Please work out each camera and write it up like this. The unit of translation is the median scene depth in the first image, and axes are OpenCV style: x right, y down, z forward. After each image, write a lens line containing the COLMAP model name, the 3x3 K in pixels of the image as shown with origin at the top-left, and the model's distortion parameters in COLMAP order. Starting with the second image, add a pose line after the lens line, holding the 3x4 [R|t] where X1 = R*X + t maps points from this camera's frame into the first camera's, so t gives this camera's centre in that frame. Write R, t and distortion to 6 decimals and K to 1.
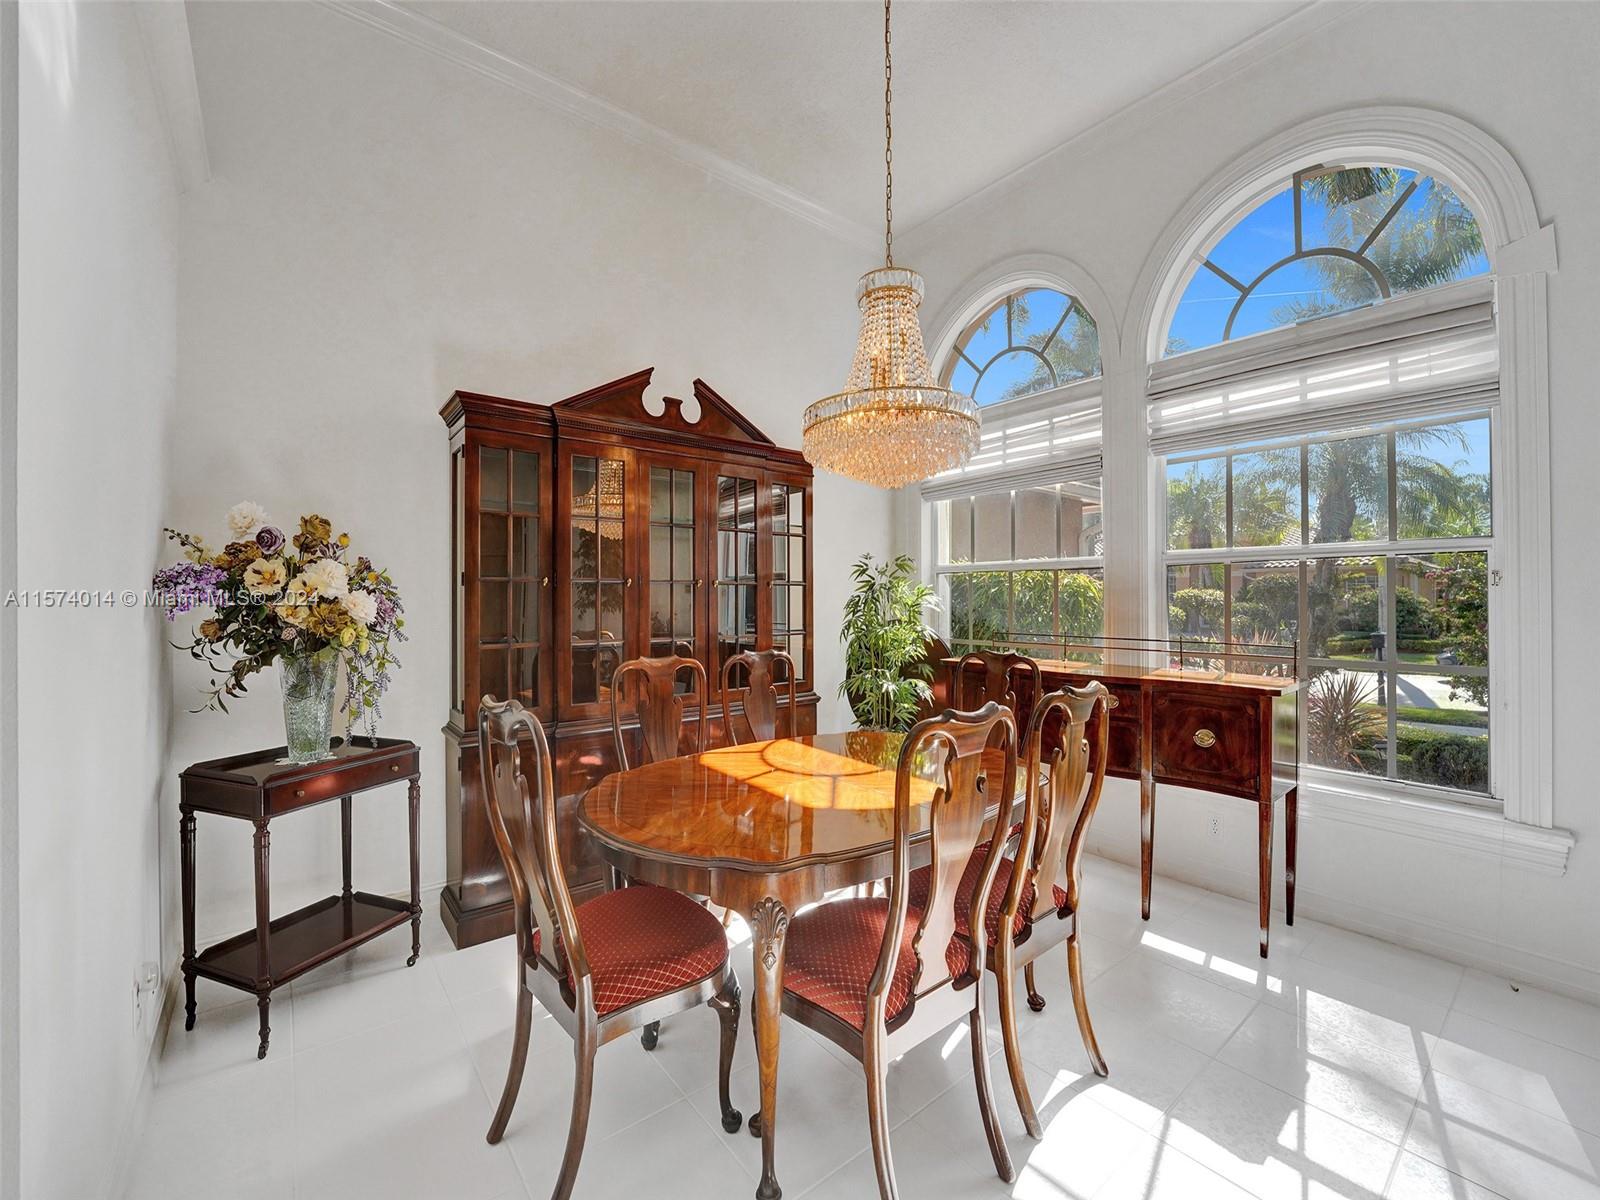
lens RADIAL K [[648.6, 0, 799.8], [0, 648.6, 596.2], [0, 0, 1]] dist [-0.000250, -0.000023]
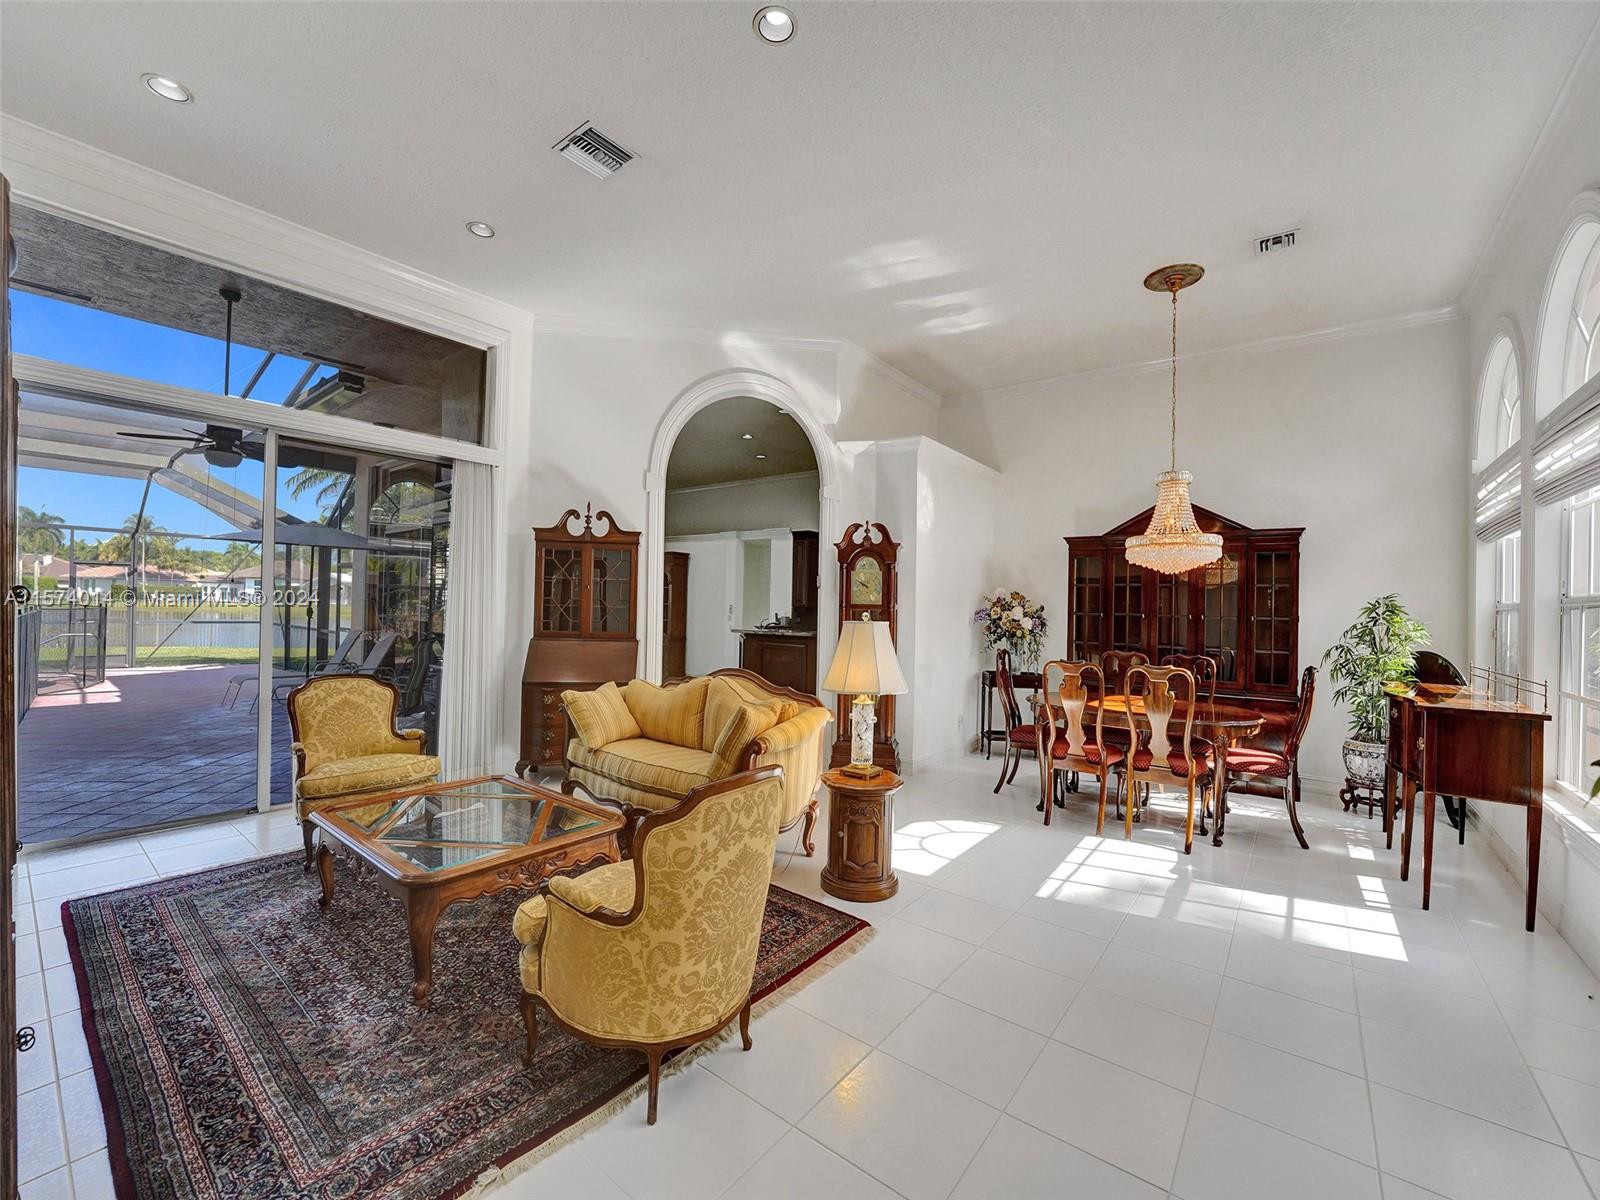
lens RADIAL K [[648.6, 0, 798.2], [0, 648.6, 603.6], [0, 0, 1]] dist [-0.000250, -0.000023]
pose [[0.213073, 0.006534, -0.977014, 1.799236], [-0.018622, 0.999823, 0.002626, -0.053889], [0.976859, 0.017635, 0.213157, -0.568875]]
